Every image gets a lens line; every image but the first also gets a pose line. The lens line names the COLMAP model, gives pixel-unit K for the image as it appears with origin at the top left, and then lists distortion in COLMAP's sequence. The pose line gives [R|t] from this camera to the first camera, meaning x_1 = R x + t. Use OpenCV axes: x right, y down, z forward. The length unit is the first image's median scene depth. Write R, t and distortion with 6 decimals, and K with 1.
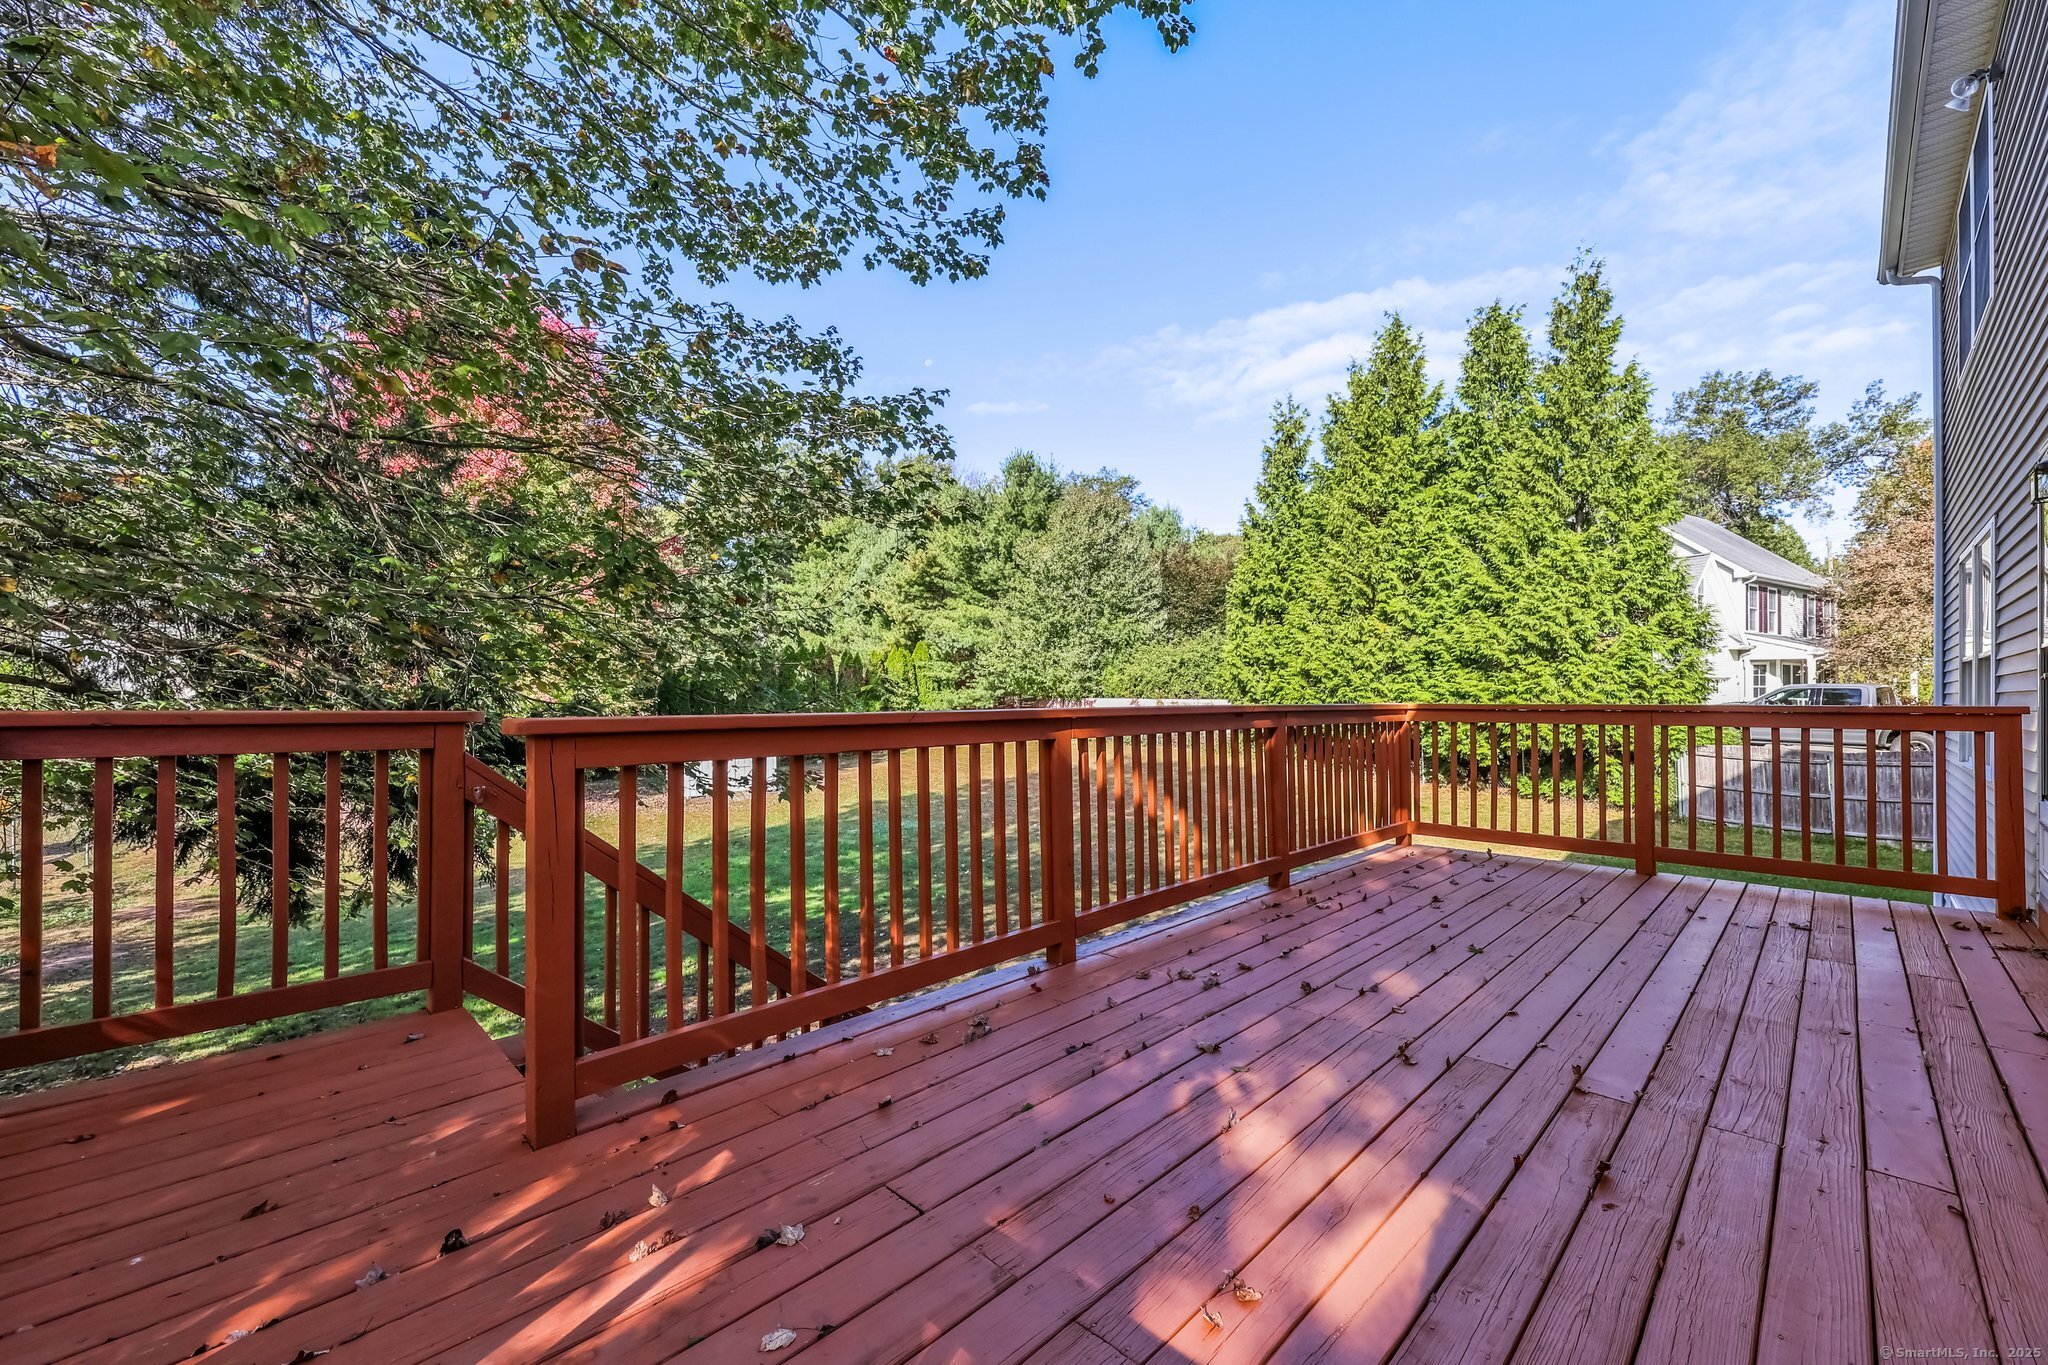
lens RADIAL K [[829.0, 0, 1035.1], [0, 829.0, 677.9], [0, 0, 1]] dist [-0.003778, -0.000734]
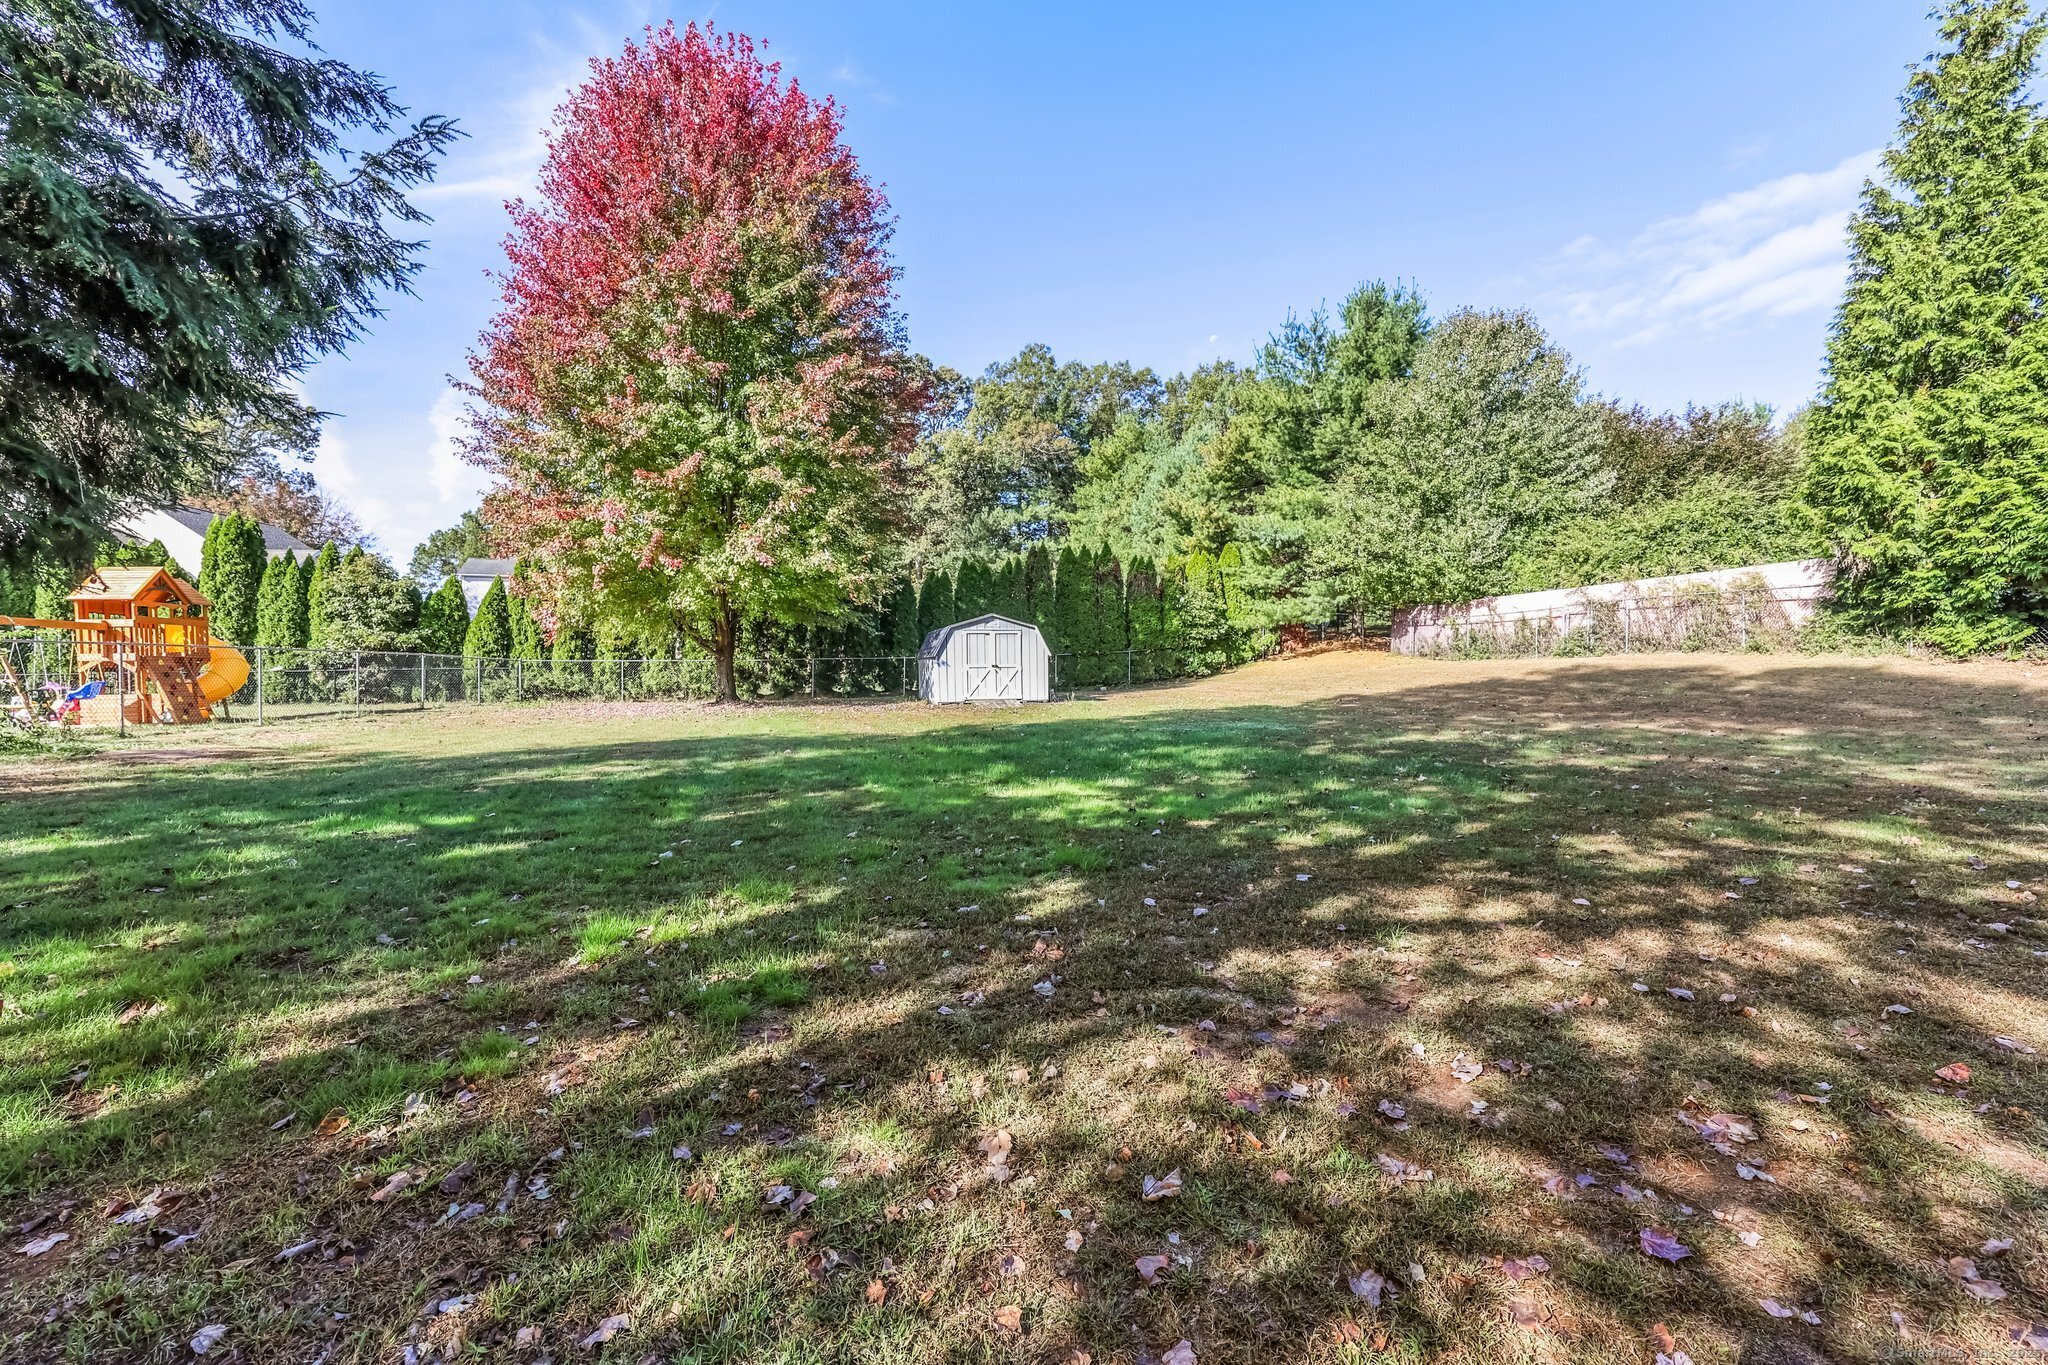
lens RADIAL K [[829.0, 0, 1007.1], [0, 829.0, 672.7], [0, 0, 1]] dist [-0.003778, -0.000734]
pose [[0.932171, 0.007480, -0.361940, -0.050568], [-0.001048, 0.999838, 0.017965, 0.067690], [0.362016, -0.016367, 0.932028, 0.194420]]
